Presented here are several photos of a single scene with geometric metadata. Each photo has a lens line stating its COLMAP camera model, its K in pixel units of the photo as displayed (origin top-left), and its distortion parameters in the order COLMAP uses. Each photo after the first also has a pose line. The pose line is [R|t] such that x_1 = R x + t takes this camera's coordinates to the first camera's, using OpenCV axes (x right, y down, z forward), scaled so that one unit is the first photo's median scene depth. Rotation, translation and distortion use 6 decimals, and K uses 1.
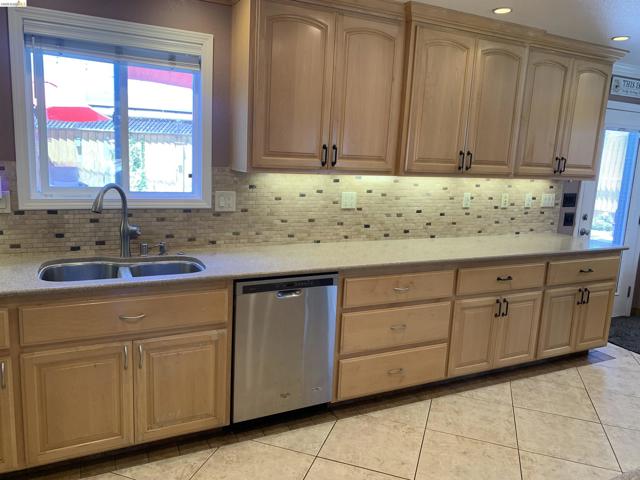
lens RADIAL K [[485.8, 0, 305.3], [0, 485.8, 238.4], [0, 0, 1]] dist [0.021145, -0.022642]
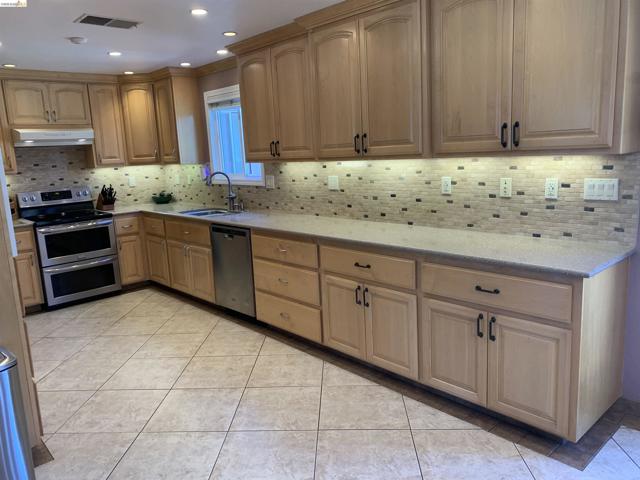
lens RADIAL K [[485.8, 0, 315.6], [0, 485.8, 238.5], [0, 0, 1]] dist [0.021145, -0.022642]
pose [[0.276376, 0.114871, -0.954160, 1.171648], [-0.102658, 0.990679, 0.089532, -0.042119], [0.955551, 0.073207, 0.285592, 0.585805]]
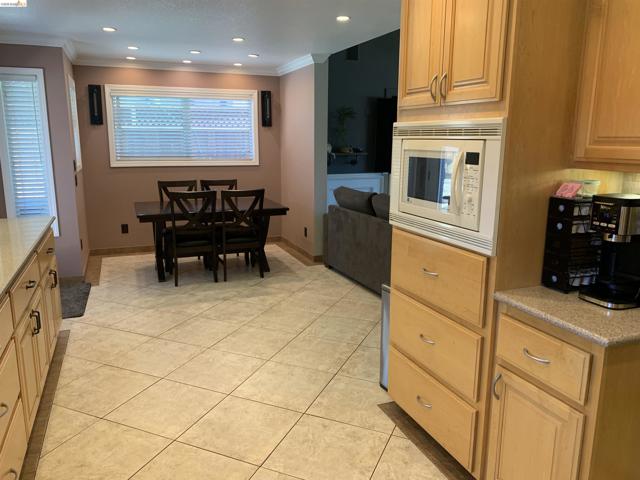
lens RADIAL K [[485.8, 0, 319.4], [0, 485.8, 236.2], [0, 0, 1]] dist [0.021145, -0.022642]
pose [[0.063291, -0.238290, 0.969130, -0.264519], [0.169971, 0.959463, 0.224813, -0.078539], [-0.983415, 0.150495, 0.101228, 0.421941]]
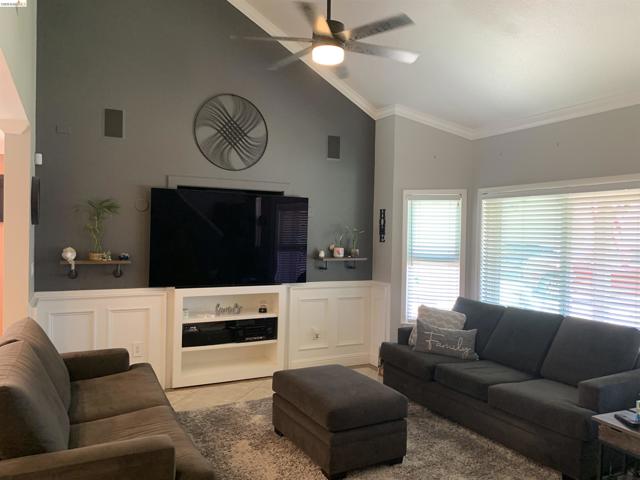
lens RADIAL K [[485.8, 0, 319.8], [0, 485.8, 241.1], [0, 0, 1]] dist [0.021145, -0.022642]
pose [[-0.021974, -0.060484, 0.997927, 0.291705], [0.150342, 0.986618, 0.063109, 0.003617], [-0.988390, 0.151417, -0.012587, -0.107935]]
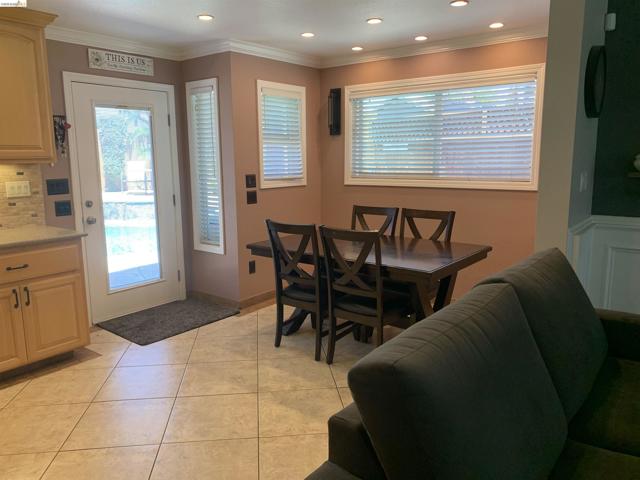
lens RADIAL K [[485.8, 0, 303.2], [0, 485.8, 240.9], [0, 0, 1]] dist [0.021145, -0.022642]
pose [[0.901336, -0.126346, 0.414283, 0.692657], [0.123997, 0.991744, 0.032682, 0.055207], [-0.414992, 0.021912, 0.909561, 0.014116]]
